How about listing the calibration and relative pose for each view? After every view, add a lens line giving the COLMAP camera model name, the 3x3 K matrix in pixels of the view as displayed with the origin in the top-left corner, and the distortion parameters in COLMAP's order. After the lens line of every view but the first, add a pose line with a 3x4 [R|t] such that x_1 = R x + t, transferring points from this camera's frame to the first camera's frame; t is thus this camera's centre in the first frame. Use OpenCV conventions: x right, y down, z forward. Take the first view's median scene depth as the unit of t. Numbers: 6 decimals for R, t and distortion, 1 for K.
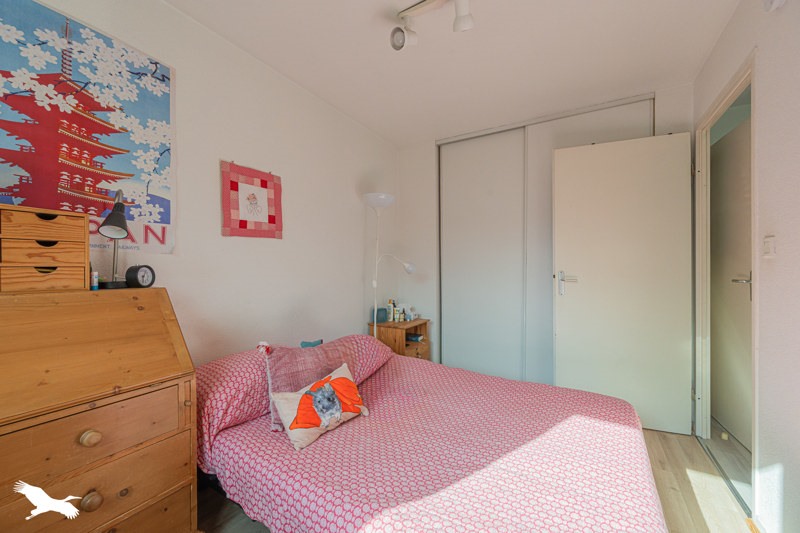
lens RADIAL K [[319.2, 0, 401.4], [0, 319.2, 266.1], [0, 0, 1]] dist [0.000469, 0.000398]
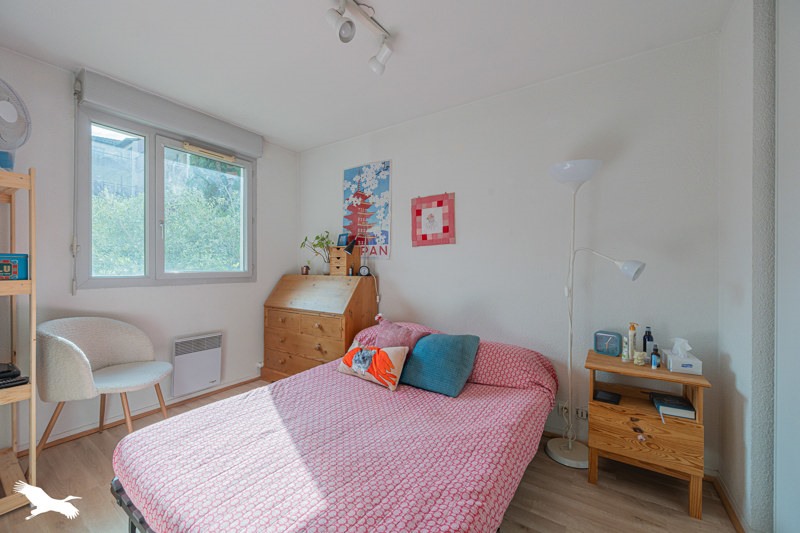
lens RADIAL K [[319.2, 0, 403.0], [0, 319.2, 267.5], [0, 0, 1]] dist [0.000469, 0.000398]
pose [[-0.061287, 0.005675, -0.998104, 1.171523], [-0.000659, 0.999983, 0.005726, -0.003055], [0.998120, 0.001008, -0.061282, 1.223625]]
